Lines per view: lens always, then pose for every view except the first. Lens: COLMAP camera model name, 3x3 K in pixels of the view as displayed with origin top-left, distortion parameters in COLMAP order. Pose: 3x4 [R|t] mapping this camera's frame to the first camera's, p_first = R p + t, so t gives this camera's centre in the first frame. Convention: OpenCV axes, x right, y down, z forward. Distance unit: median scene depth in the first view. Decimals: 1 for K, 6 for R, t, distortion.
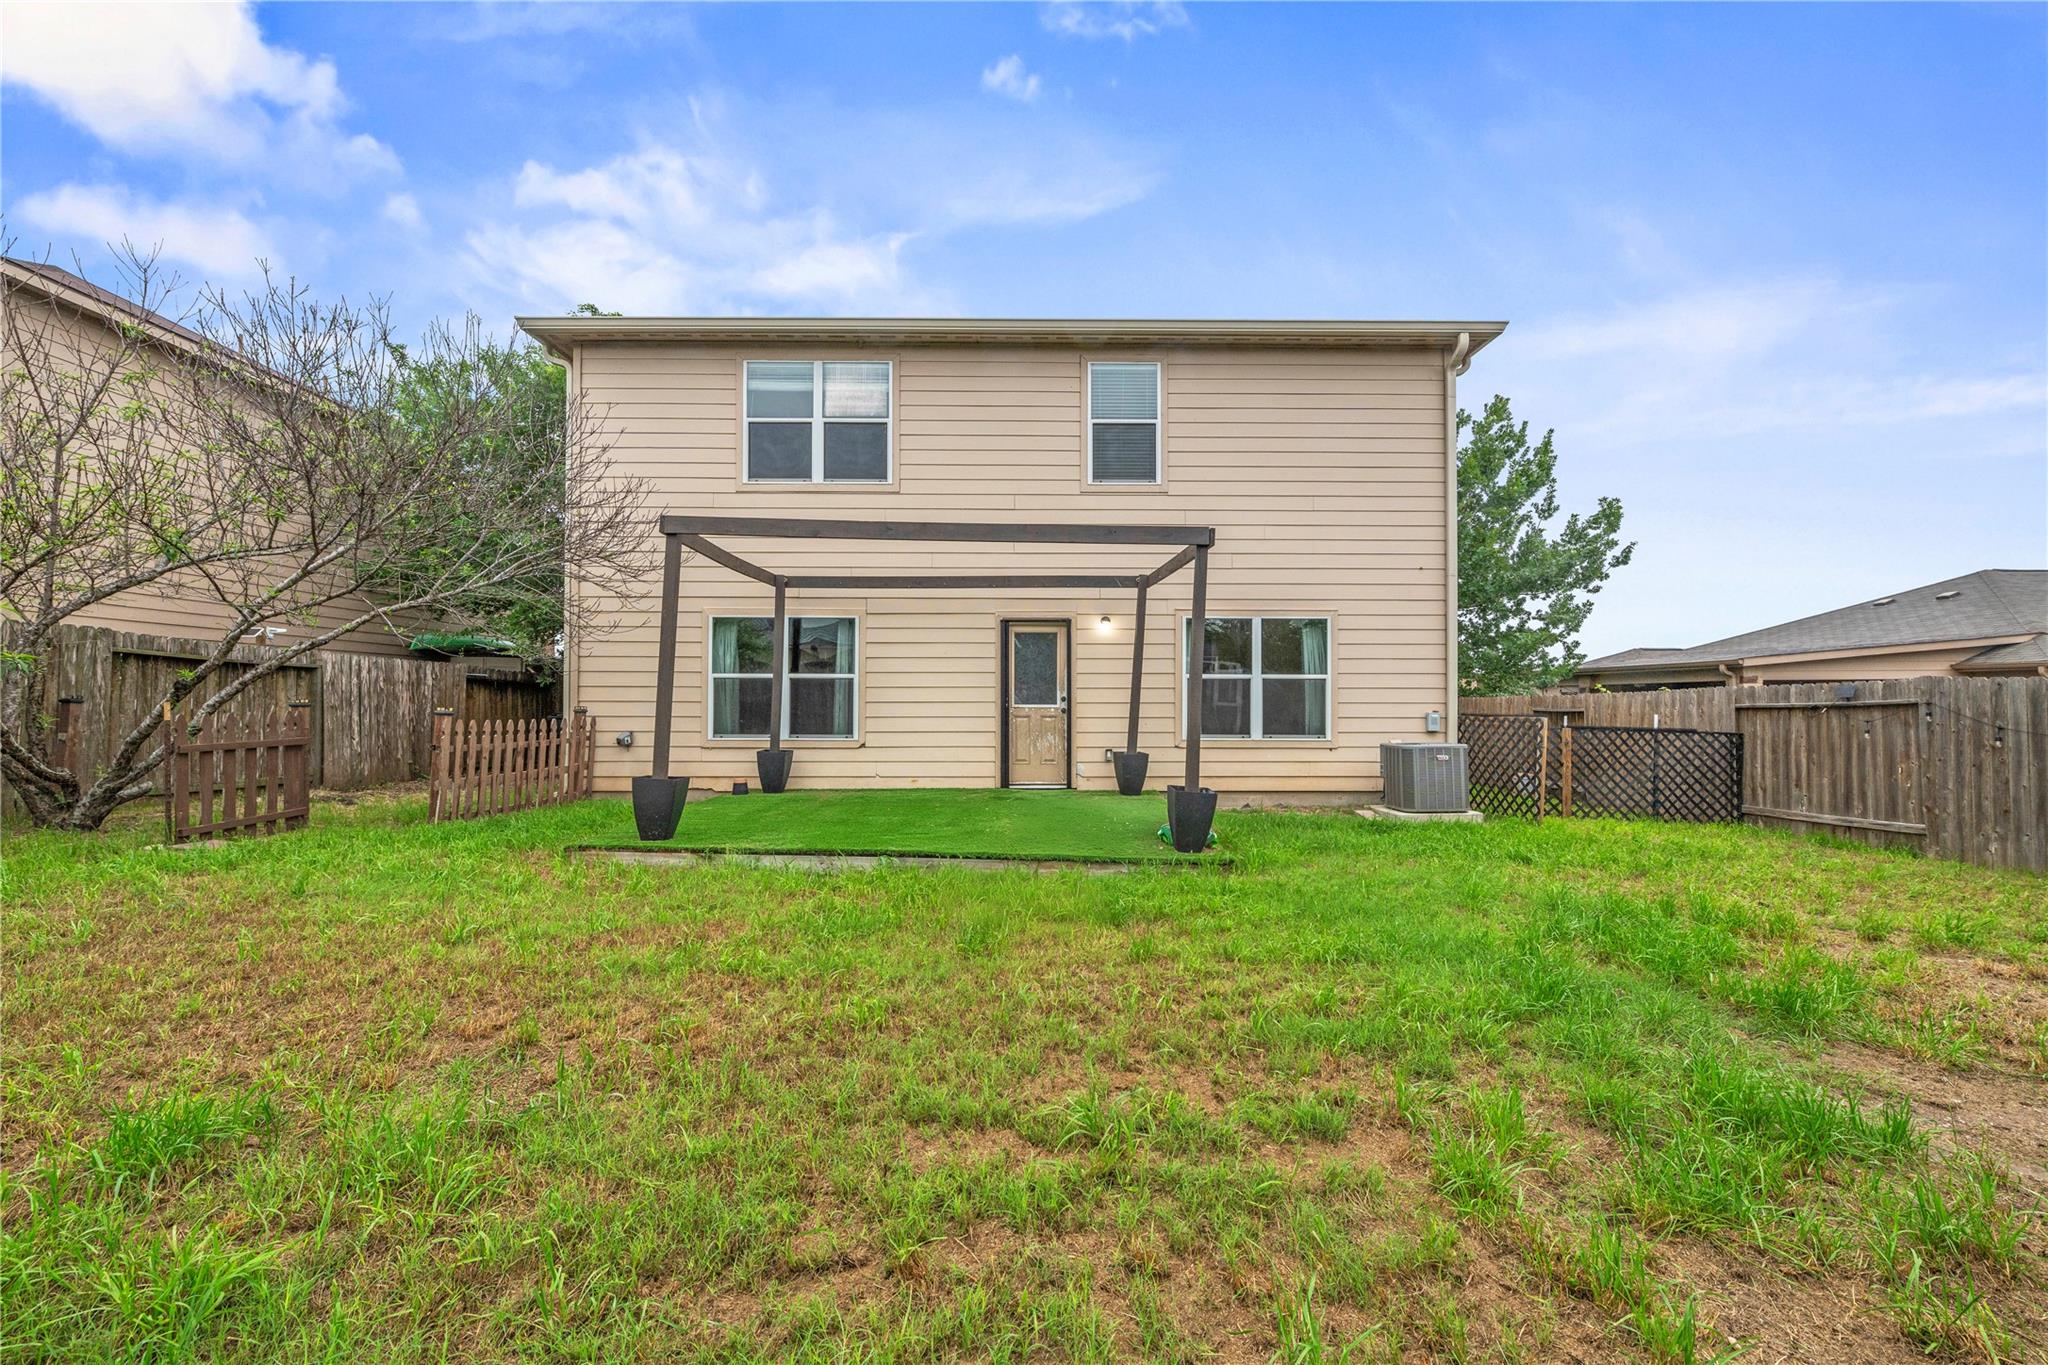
lens RADIAL K [[812.6, 0, 1045.7], [0, 812.6, 698.8], [0, 0, 1]] dist [-0.001085, -0.000025]
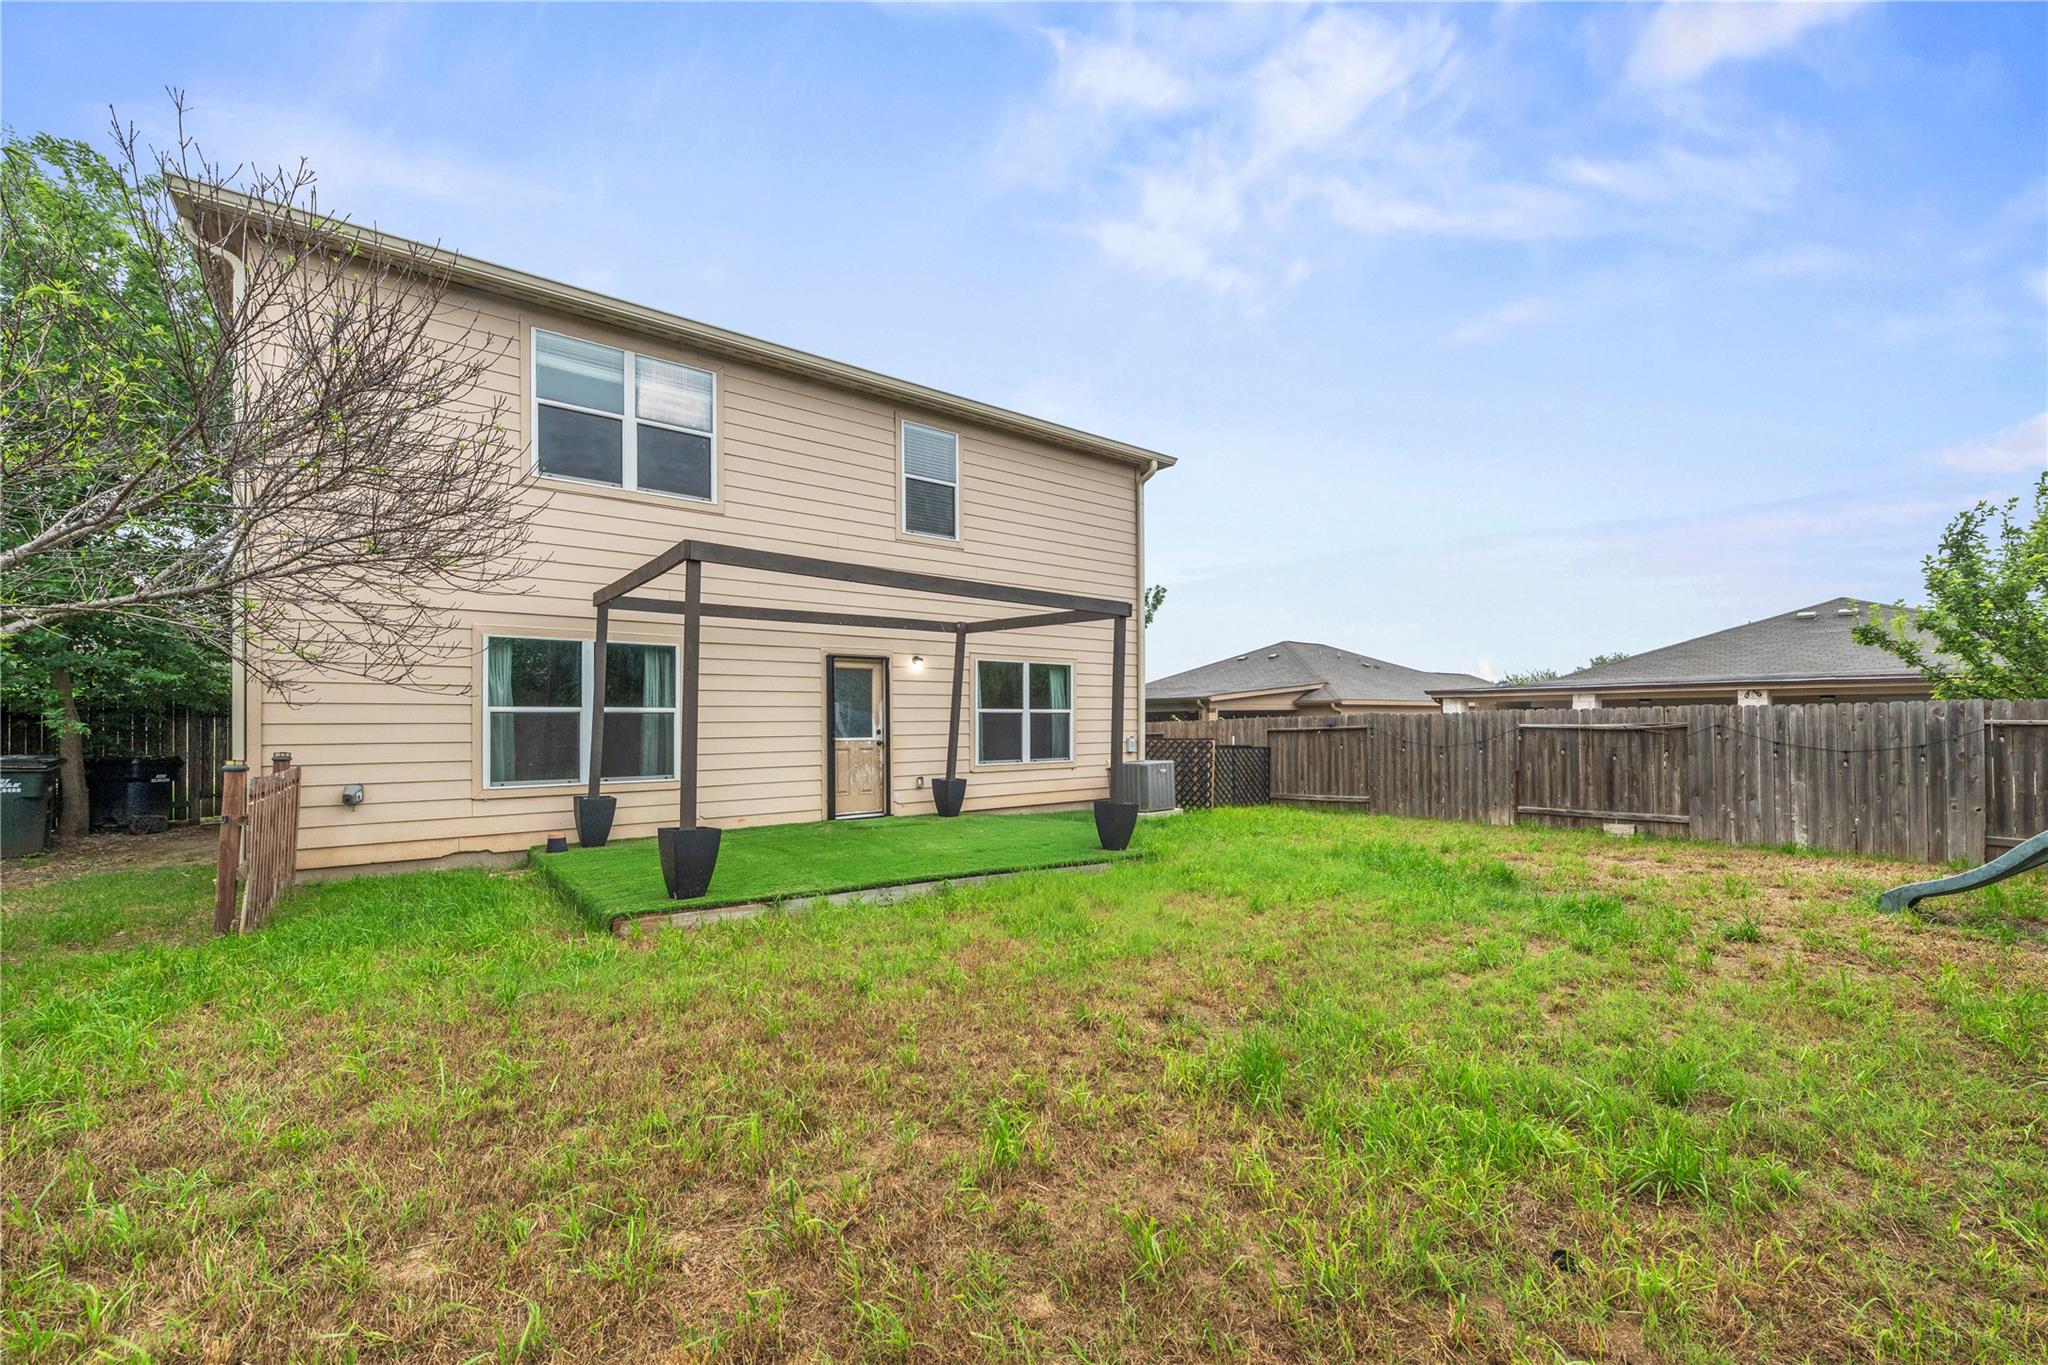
lens RADIAL K [[831.5, 0, 1022.7], [0, 831.5, 729.5], [0, 0, 1]] dist [0.000268, 0.000058]
pose [[0.789474, -0.013165, 0.613642, -0.502268], [0.007309, 0.999901, 0.012047, -0.014800], [-0.613740, -0.005026, 0.789492, 0.026938]]
